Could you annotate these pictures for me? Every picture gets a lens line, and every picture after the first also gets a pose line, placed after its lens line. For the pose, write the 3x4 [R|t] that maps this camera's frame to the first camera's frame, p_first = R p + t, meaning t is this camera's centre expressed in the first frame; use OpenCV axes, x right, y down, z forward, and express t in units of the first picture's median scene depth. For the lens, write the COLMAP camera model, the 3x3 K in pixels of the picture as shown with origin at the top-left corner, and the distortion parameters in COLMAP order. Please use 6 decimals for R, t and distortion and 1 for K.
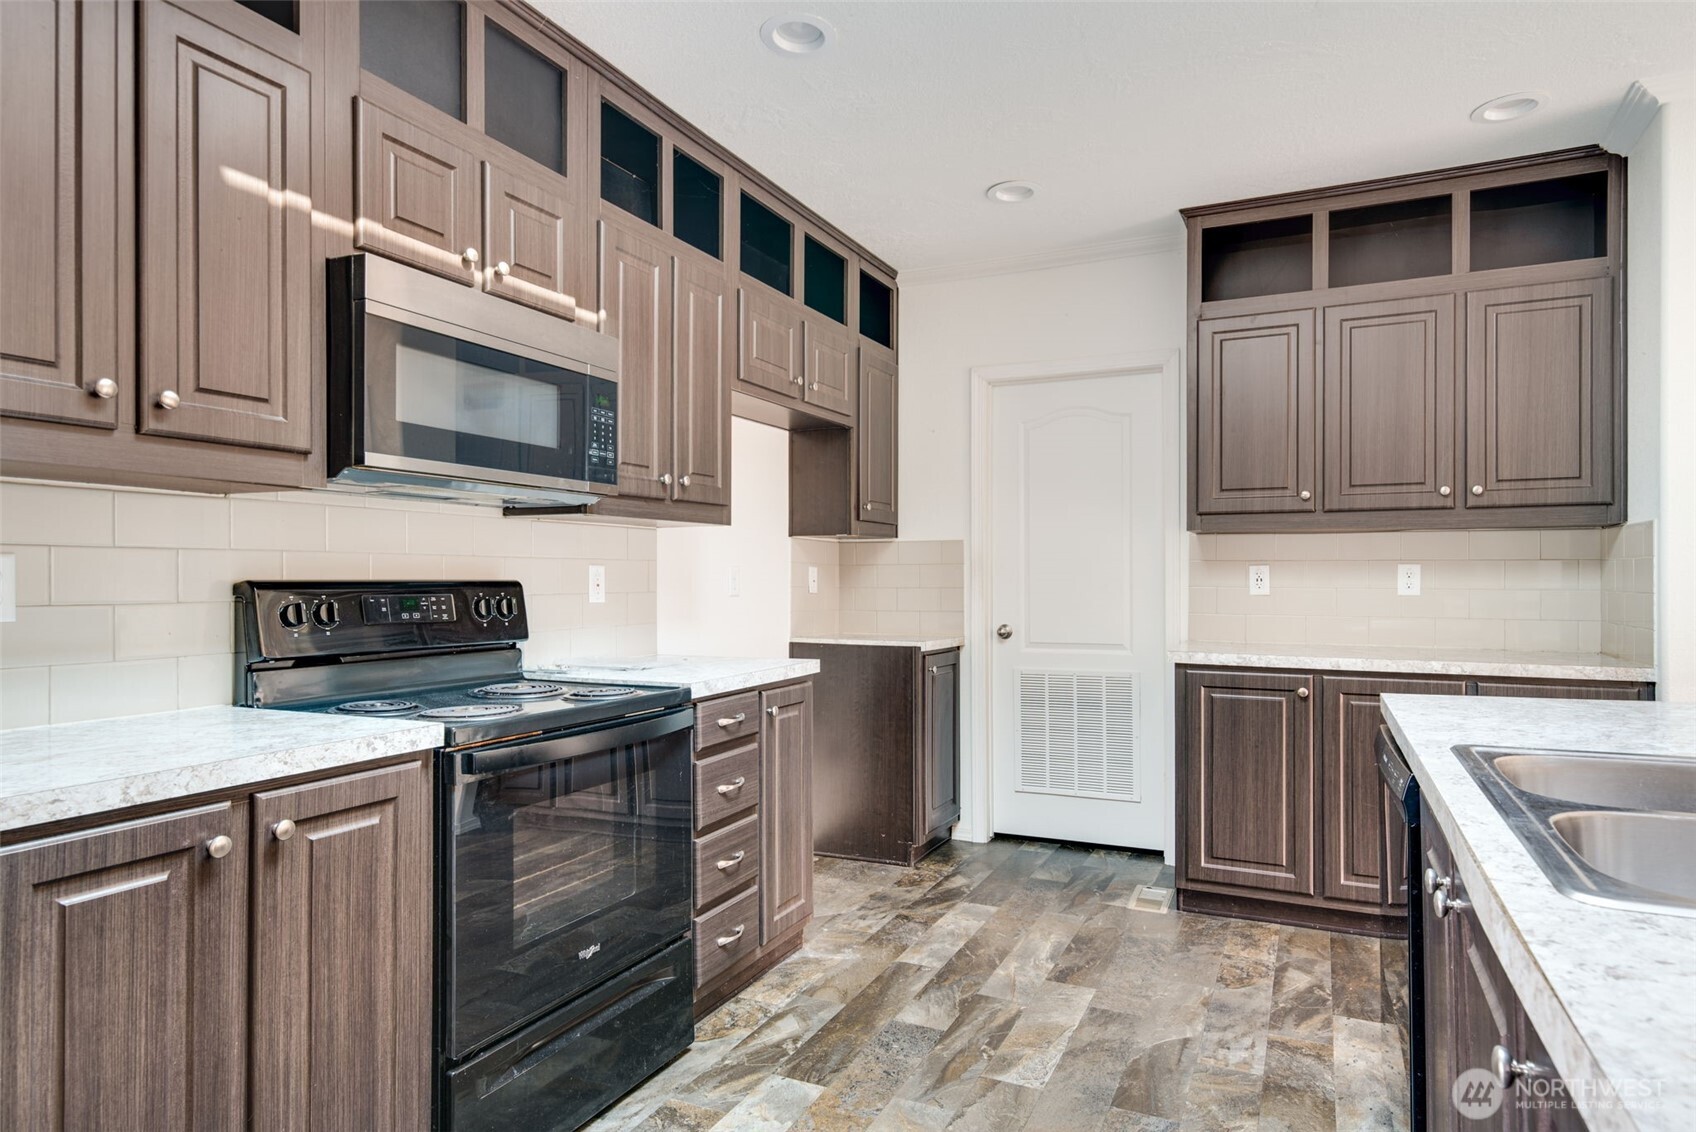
lens RADIAL K [[981.9, 0, 863.5], [0, 981.9, 574.2], [0, 0, 1]] dist [0.016728, -0.002227]
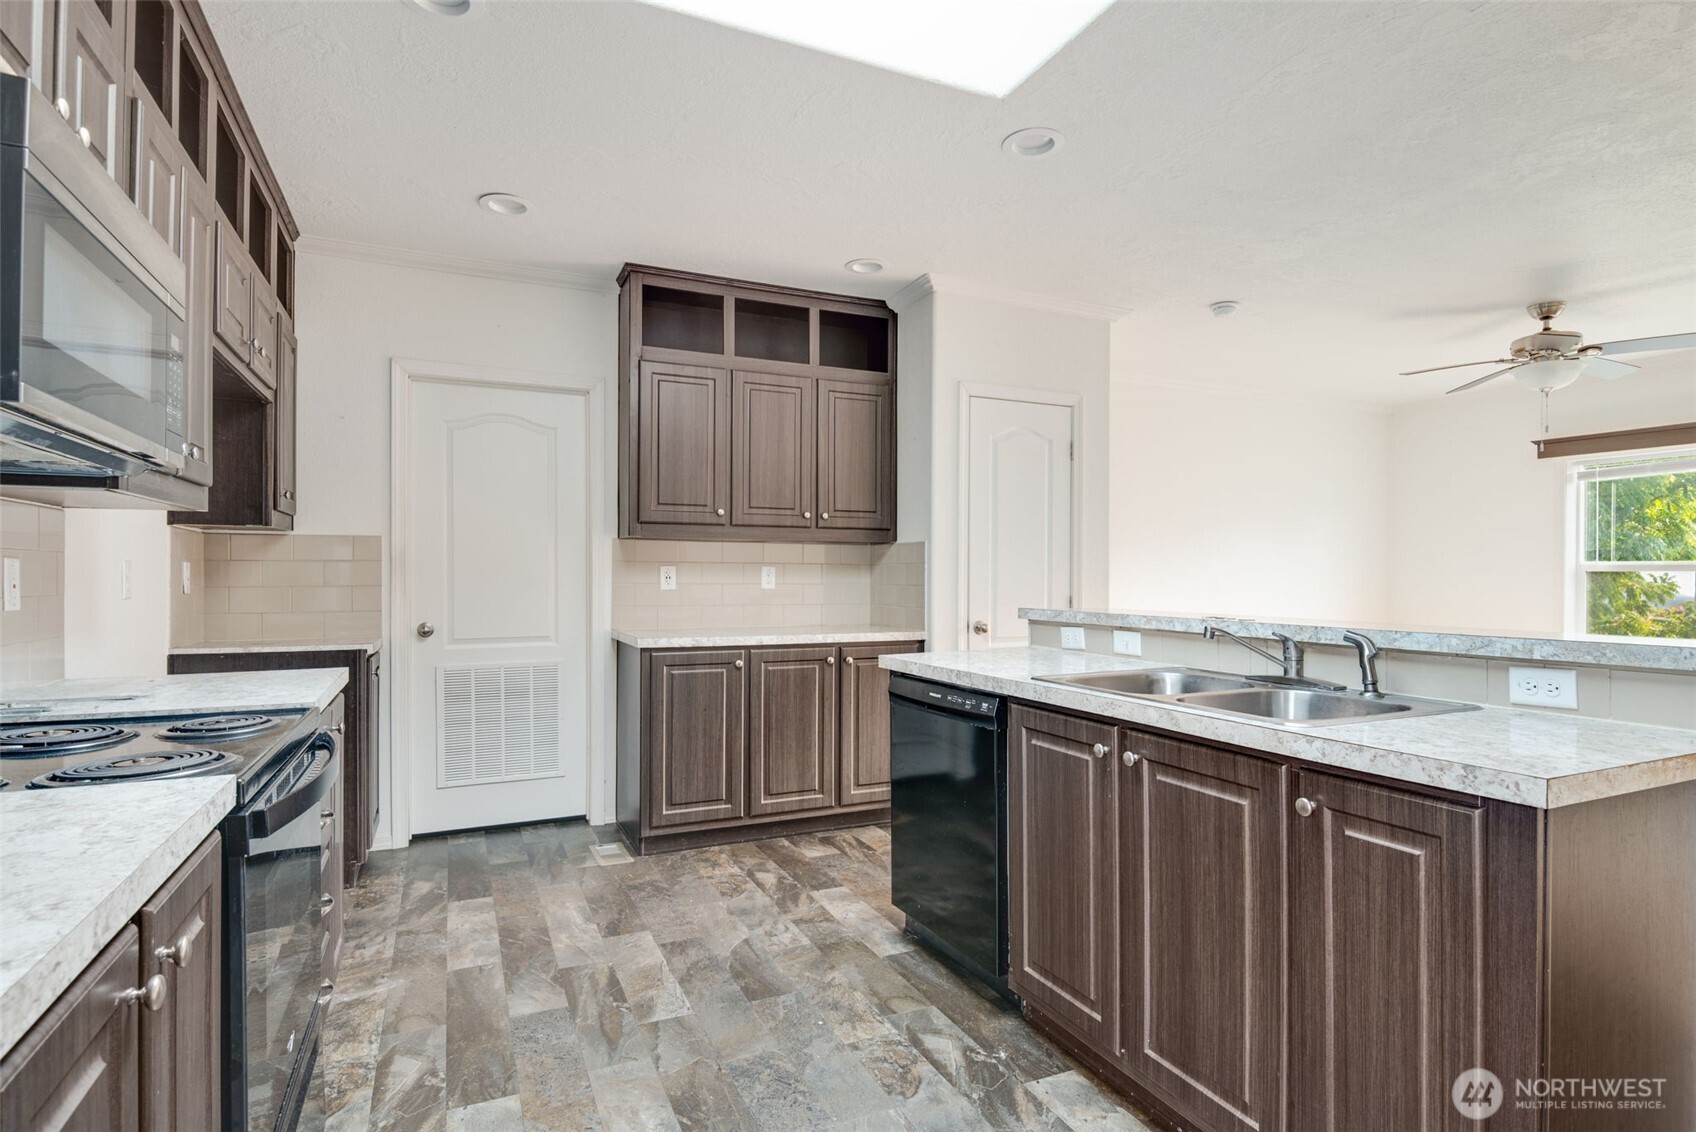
lens RADIAL K [[882.7, 0, 862.4], [0, 882.7, 572.9], [0, 0, 1]] dist [0.009048, -0.003278]
pose [[0.646802, 0.003383, 0.762650, -0.343747], [-0.004742, 0.999989, -0.000414, -0.001058], [-0.762643, -0.003349, 0.646811, 0.116880]]
